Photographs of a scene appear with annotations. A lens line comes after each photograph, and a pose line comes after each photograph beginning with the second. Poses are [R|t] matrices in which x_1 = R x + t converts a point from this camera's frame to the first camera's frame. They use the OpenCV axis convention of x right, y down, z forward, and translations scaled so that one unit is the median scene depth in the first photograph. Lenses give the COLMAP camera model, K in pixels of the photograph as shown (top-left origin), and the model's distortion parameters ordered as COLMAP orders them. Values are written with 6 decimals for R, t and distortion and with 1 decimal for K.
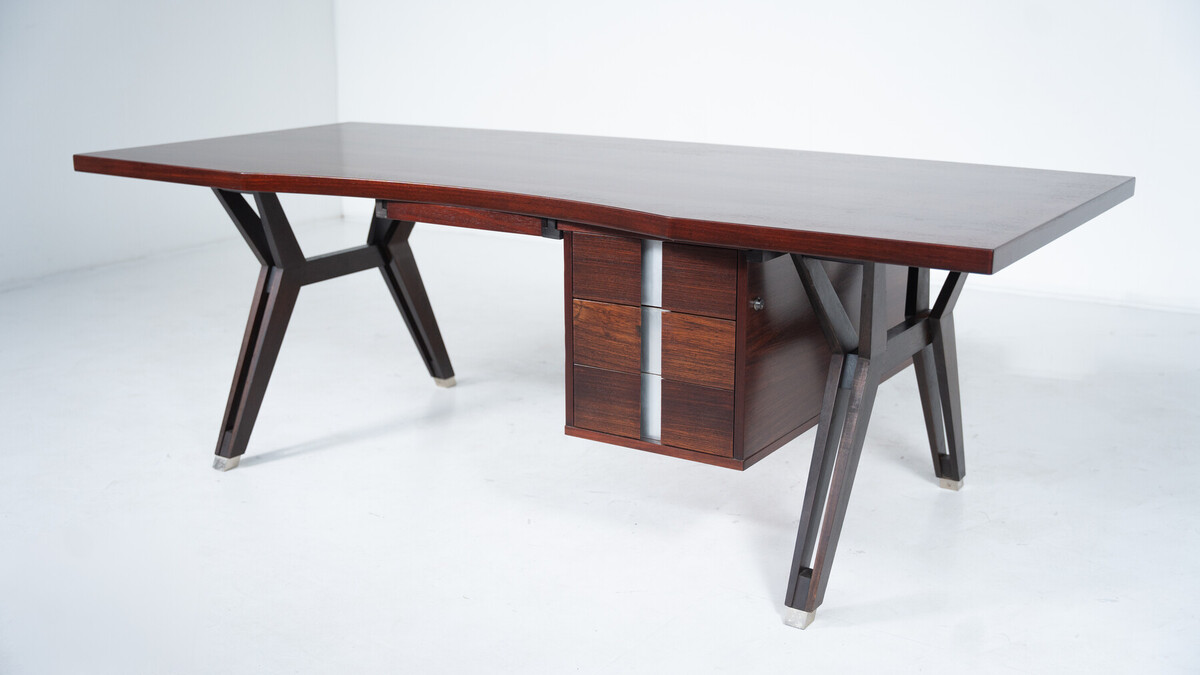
lens RADIAL K [[1390.5, 0, 600.0], [0, 1390.5, 337.5], [0, 0, 1]] dist [0.007602, 0.000339]
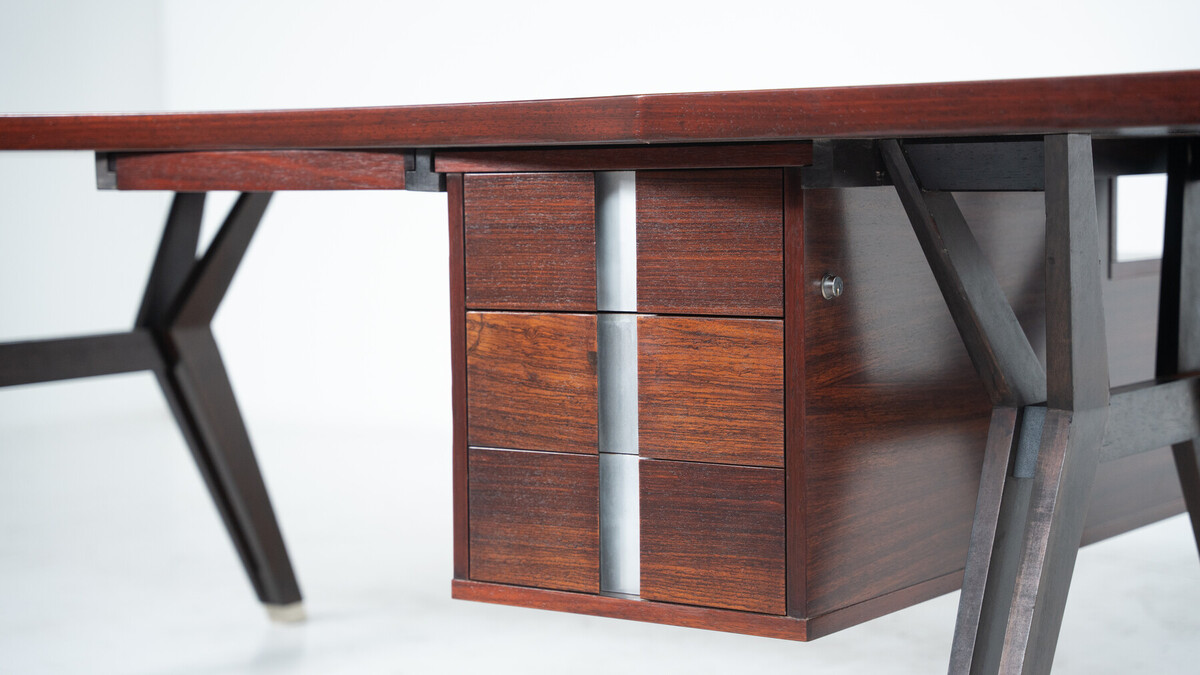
lens RADIAL K [[2338.5, 0, 600.0], [0, 2338.5, 337.5], [0, 0, 1]] dist [0.246769, 0.034136]
pose [[0.999250, -0.004386, -0.038462, 0.062065], [-0.002447, 0.984417, -0.175833, 0.131669], [0.038633, 0.175795, 0.983668, 0.186915]]
